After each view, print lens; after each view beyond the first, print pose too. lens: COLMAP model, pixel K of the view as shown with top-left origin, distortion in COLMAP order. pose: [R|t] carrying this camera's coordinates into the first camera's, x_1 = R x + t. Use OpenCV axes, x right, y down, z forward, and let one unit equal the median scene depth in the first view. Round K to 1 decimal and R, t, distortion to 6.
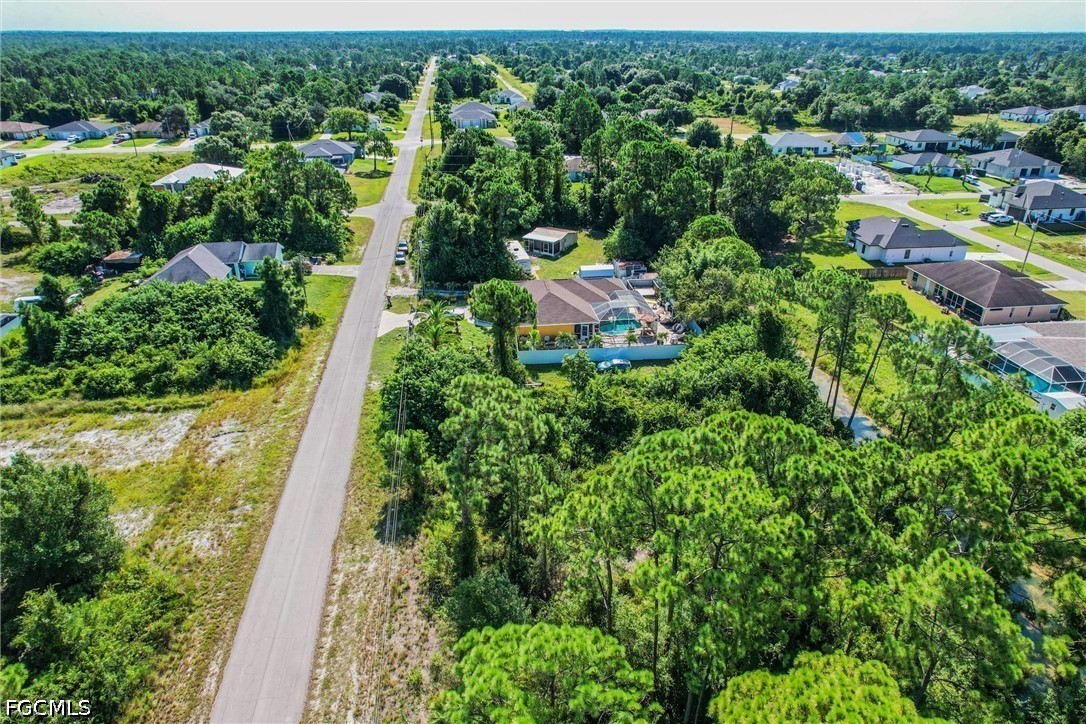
lens RADIAL K [[703.4, 0, 548.8], [0, 703.4, 358.8], [0, 0, 1]] dist [-0.098049, 0.098272]
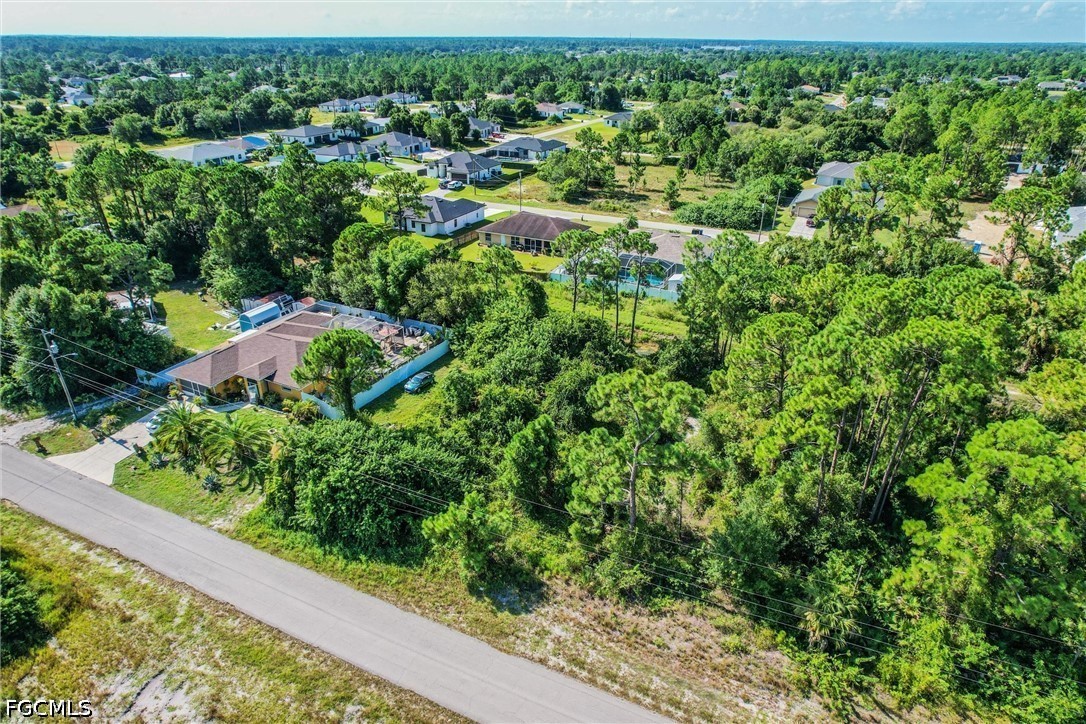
lens RADIAL K [[696.7, 0, 547.4], [0, 696.7, 362.1], [0, 0, 1]] dist [-0.078890, 0.073449]
pose [[0.554012, -0.354909, 0.753067, -0.543723], [0.353529, 0.919259, 0.173150, -0.123294], [-0.753716, 0.170303, 0.634751, 0.253011]]
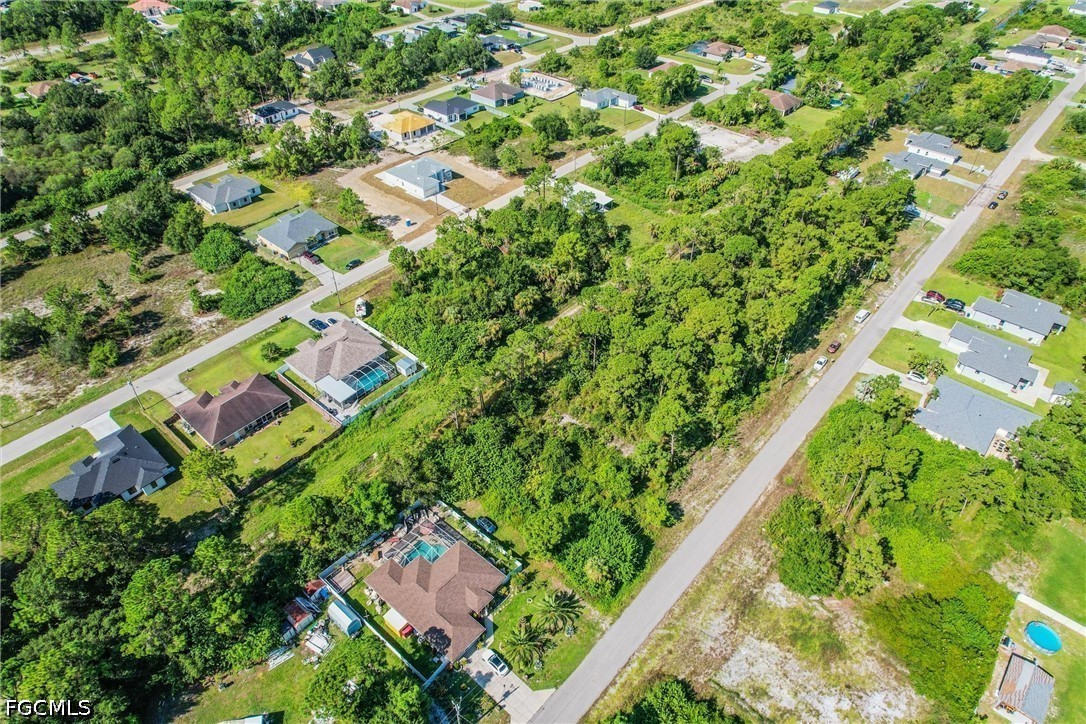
lens RADIAL K [[696.7, 0, 547.4], [0, 696.7, 362.1], [0, 0, 1]] dist [-0.078890, 0.073449]
pose [[-0.662584, -0.489780, 0.566655, -0.703257], [0.312913, 0.506356, 0.803548, -1.393098], [-0.680491, 0.709732, -0.182245, 0.962658]]
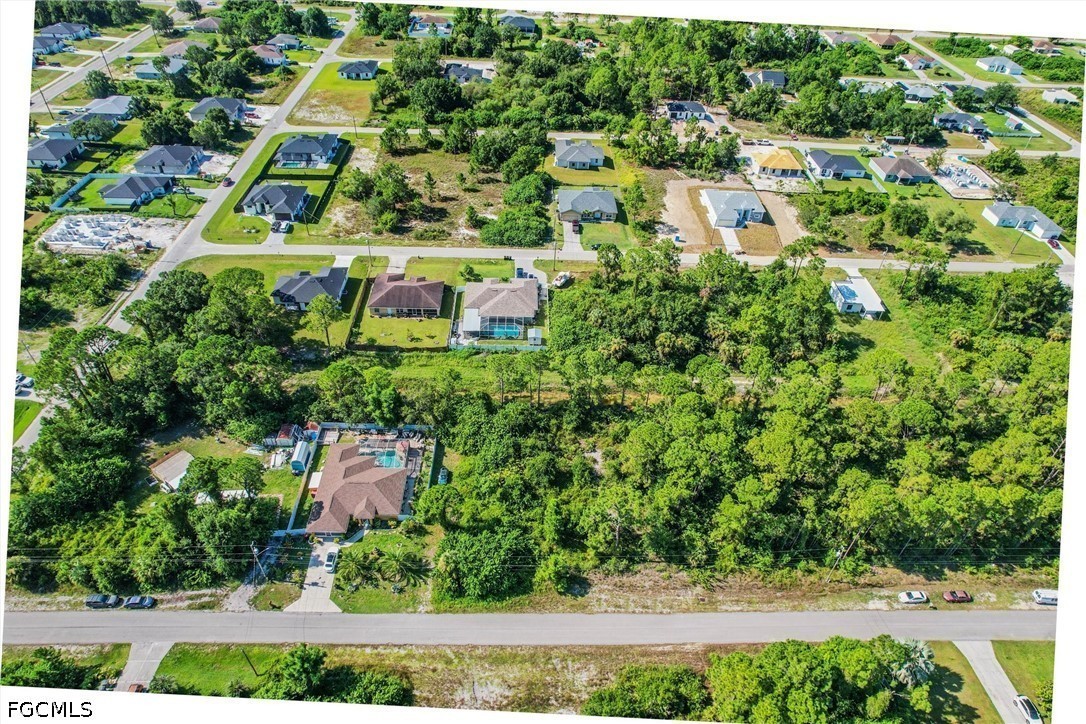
lens RADIAL K [[673.2, 0, 547.3], [0, 673.2, 362.8], [0, 0, 1]] dist [-0.078941, 0.070552]
pose [[0.110563, -0.642814, 0.758001, -0.948653], [0.390726, 0.729379, 0.561550, -1.022654], [-0.913843, 0.234084, 0.331807, 0.182783]]
